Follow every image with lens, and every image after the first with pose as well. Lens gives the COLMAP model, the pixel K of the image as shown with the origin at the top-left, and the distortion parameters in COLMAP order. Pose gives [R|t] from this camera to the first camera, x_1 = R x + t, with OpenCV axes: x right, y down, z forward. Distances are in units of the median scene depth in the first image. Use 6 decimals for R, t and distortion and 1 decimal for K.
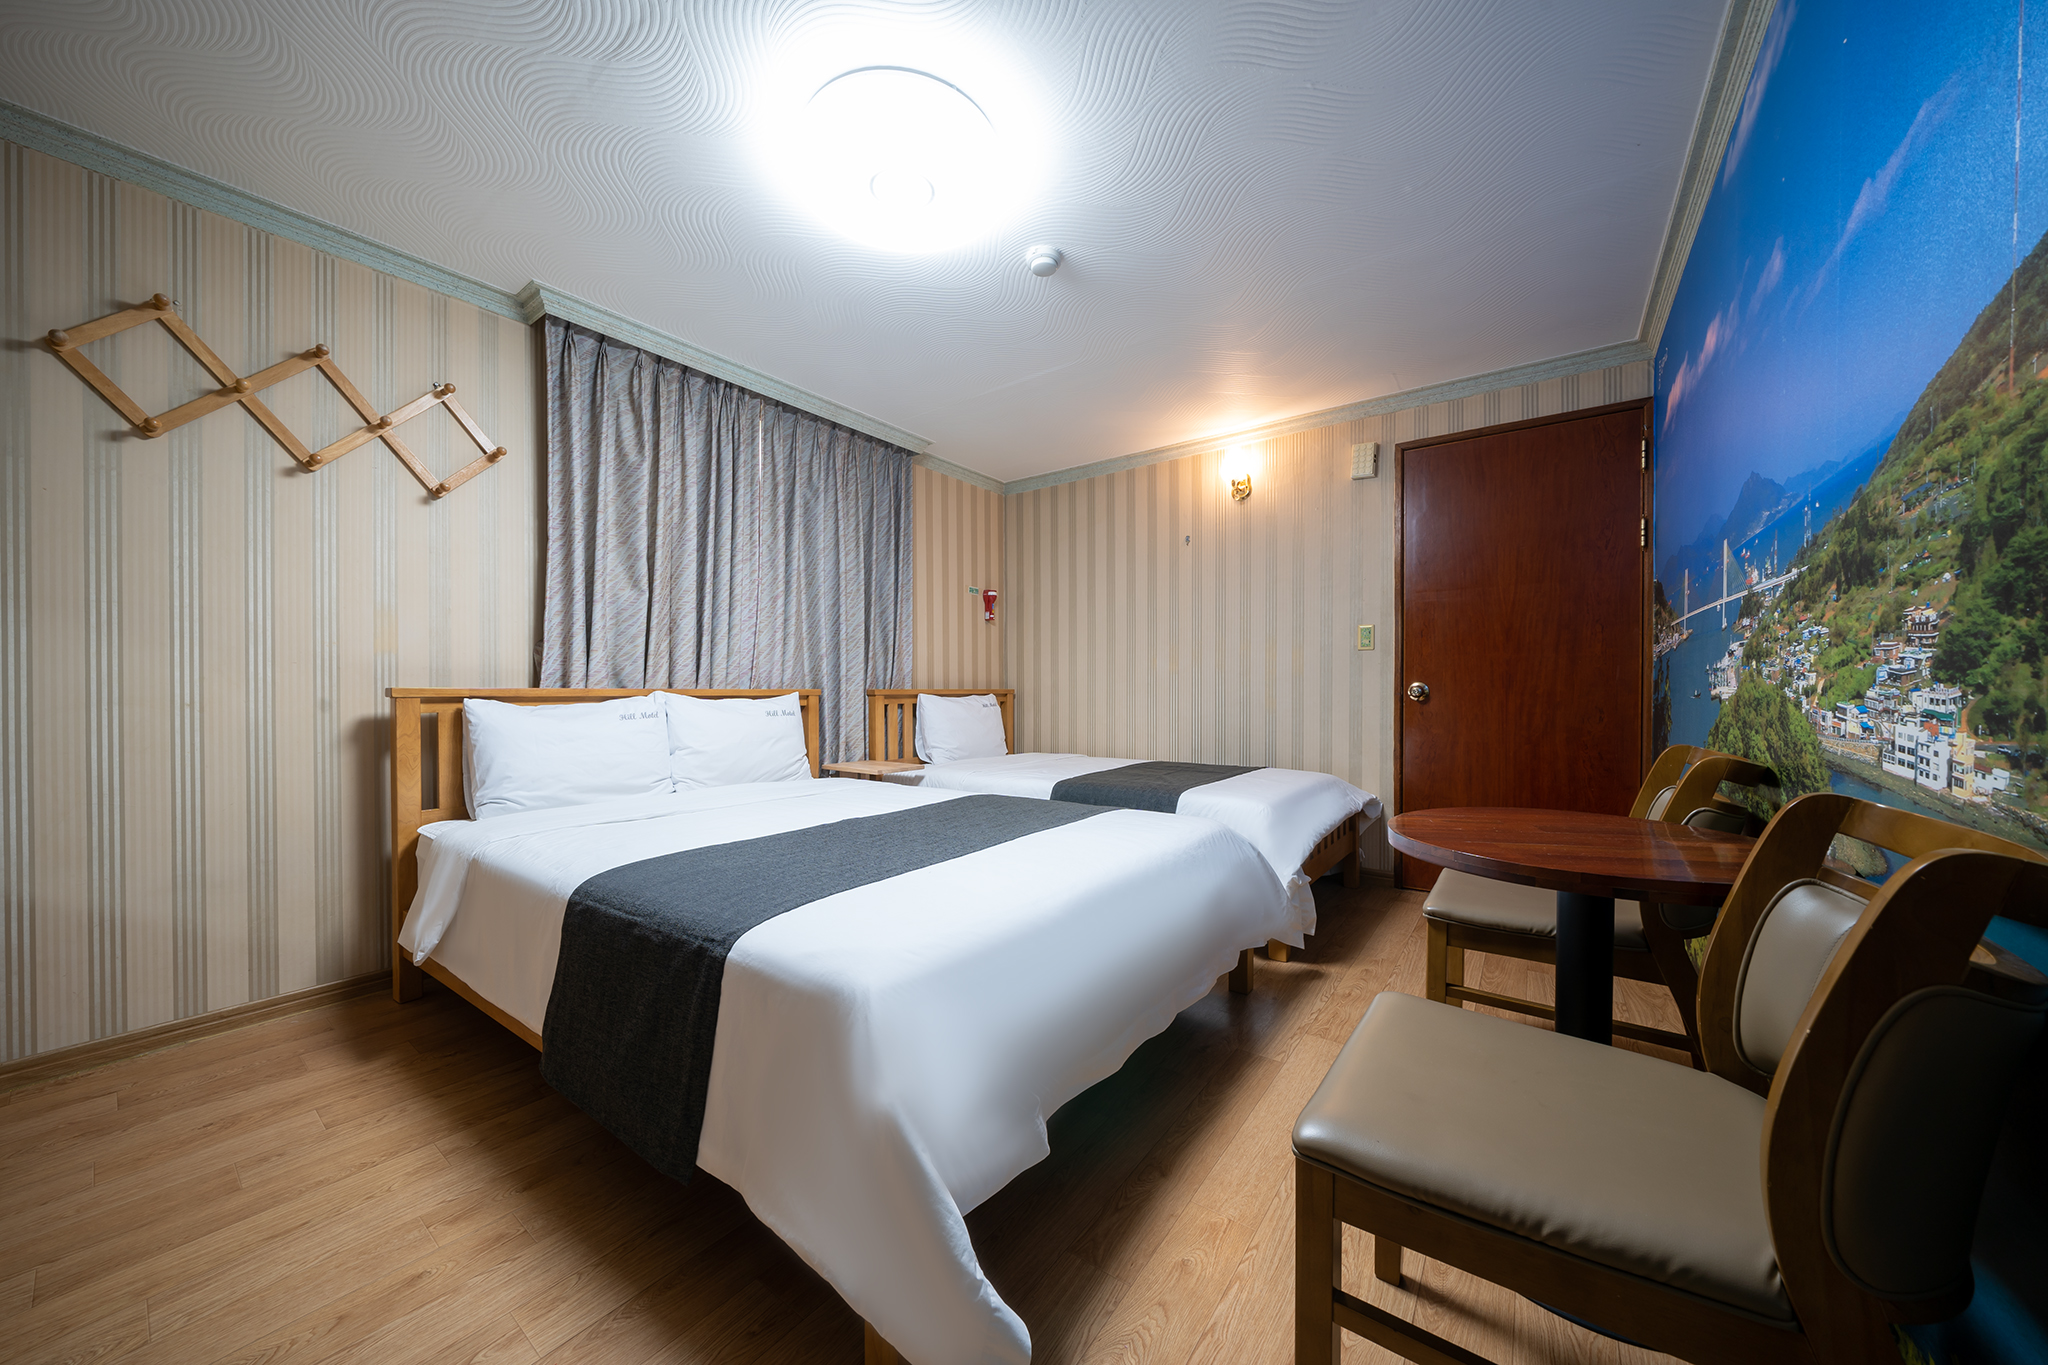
lens RADIAL K [[694.1, 0, 1016.0], [0, 694.1, 698.8], [0, 0, 1]] dist [-0.007324, -0.000098]
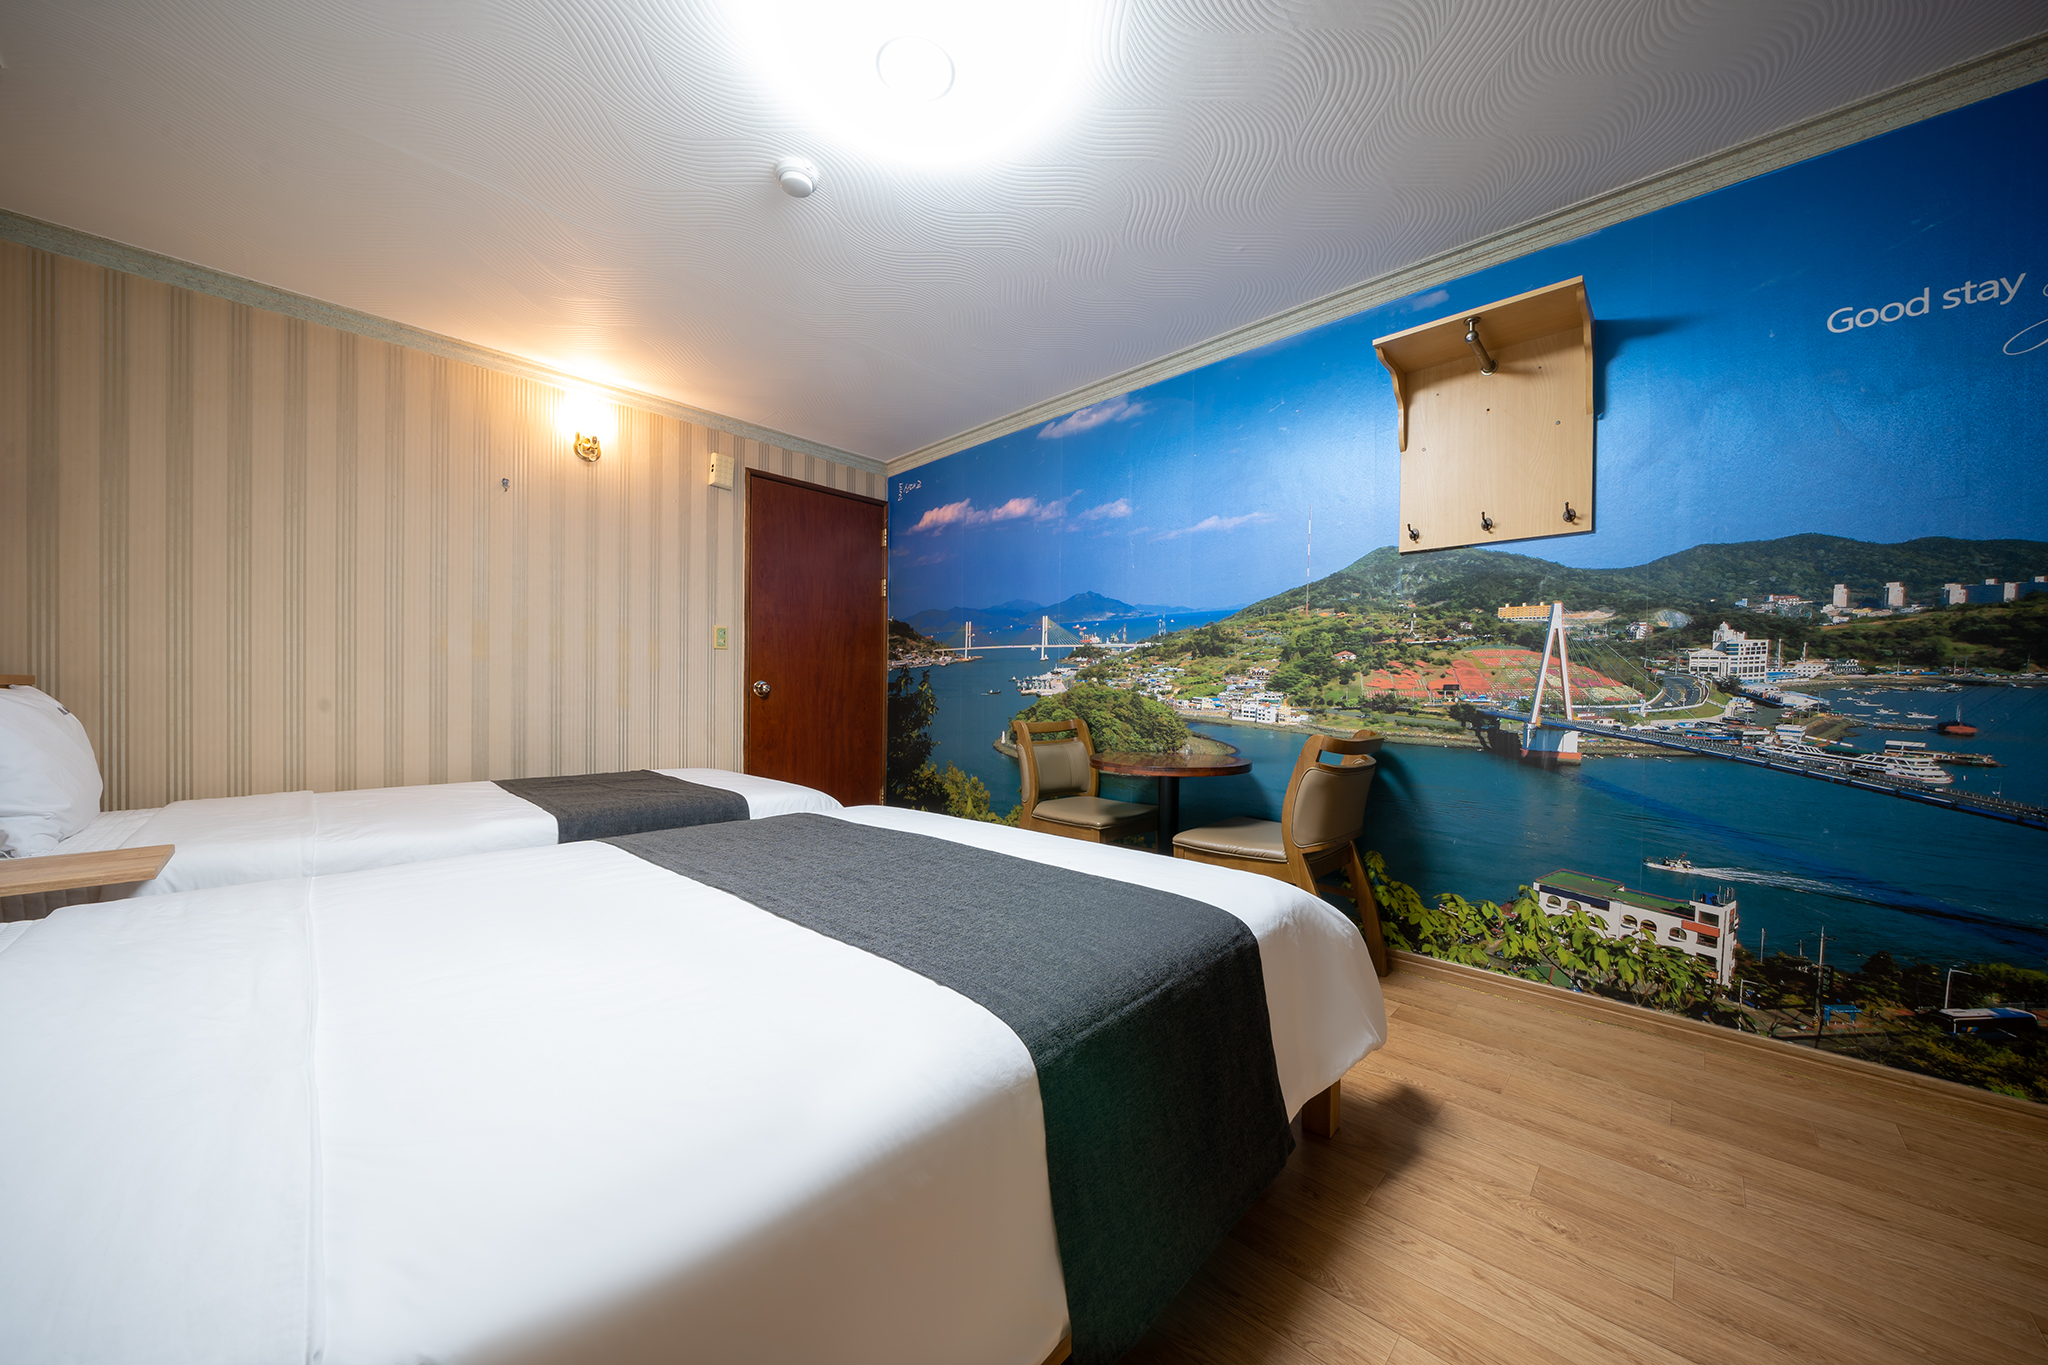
lens RADIAL K [[694.1, 0, 1016.0], [0, 694.1, 698.8], [0, 0, 1]] dist [-0.007324, -0.000098]
pose [[0.140564, -0.004024, 0.990063, -0.526613], [-0.004473, 0.999979, 0.004700, 0.000898], [-0.990061, -0.005089, 0.140543, 0.422043]]
